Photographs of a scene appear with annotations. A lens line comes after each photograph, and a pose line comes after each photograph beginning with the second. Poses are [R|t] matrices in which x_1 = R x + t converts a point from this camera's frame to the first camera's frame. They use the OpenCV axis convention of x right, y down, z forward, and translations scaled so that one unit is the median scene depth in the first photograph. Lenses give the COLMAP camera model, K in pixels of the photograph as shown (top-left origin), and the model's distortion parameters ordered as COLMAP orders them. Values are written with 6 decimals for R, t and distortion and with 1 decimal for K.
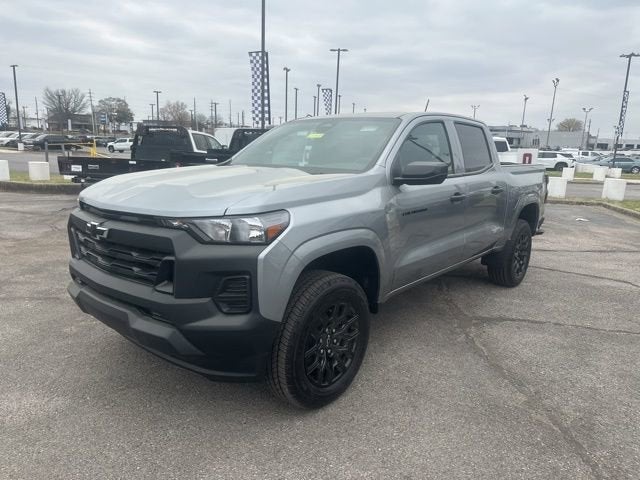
lens RADIAL K [[454.5, 0, 320.0], [0, 454.5, 240.0], [0, 0, 1]] dist [0.007851, -0.001966]
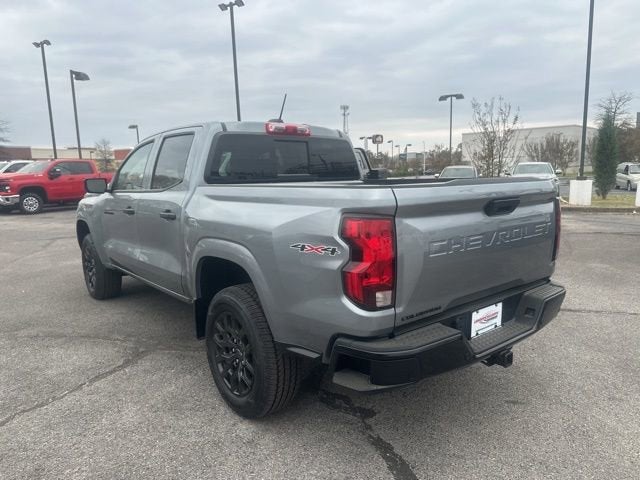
lens RADIAL K [[454.5, 0, 320.0], [0, 454.5, 240.0], [0, 0, 1]] dist [0.007851, -0.001966]
pose [[-0.187519, 0.120518, -0.974839, 0.108989], [-0.173611, 0.972753, 0.153656, -0.023141], [0.966797, 0.198057, -0.161487, 0.137788]]
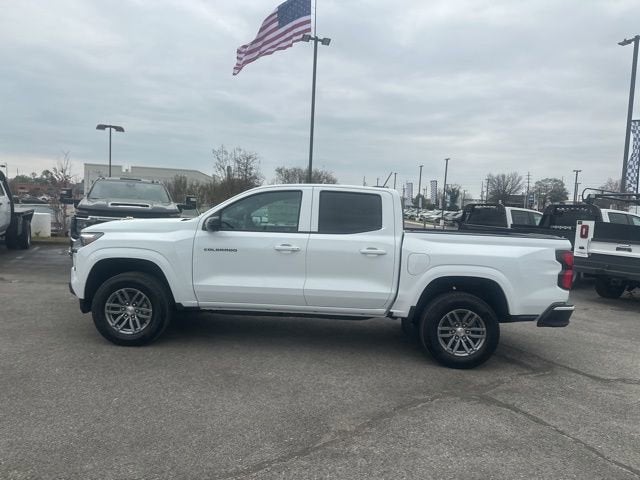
lens RADIAL K [[445.8, 0, 323.2], [0, 445.8, 251.1], [0, 0, 1]] dist [0.037814, -0.046859]
pose [[0.625334, 0.069467, -0.777259, 0.080713], [-0.180628, 0.981865, -0.057569, -0.000979], [0.759165, 0.176395, 0.626541, 0.010822]]
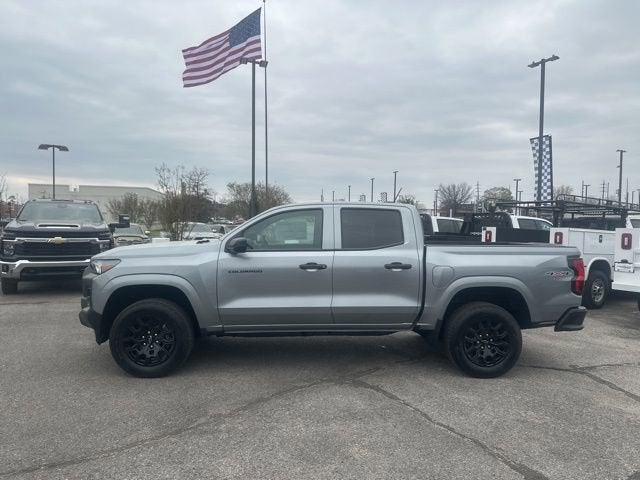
lens RADIAL K [[446.8, 0, 322.9], [0, 446.8, 241.4], [0, 0, 1]] dist [0.051206, -0.070329]
pose [[0.690391, 0.007148, -0.723401, 0.102901], [-0.137182, 0.983102, -0.121208, -0.001623], [0.710310, 0.182919, 0.679706, 0.014191]]
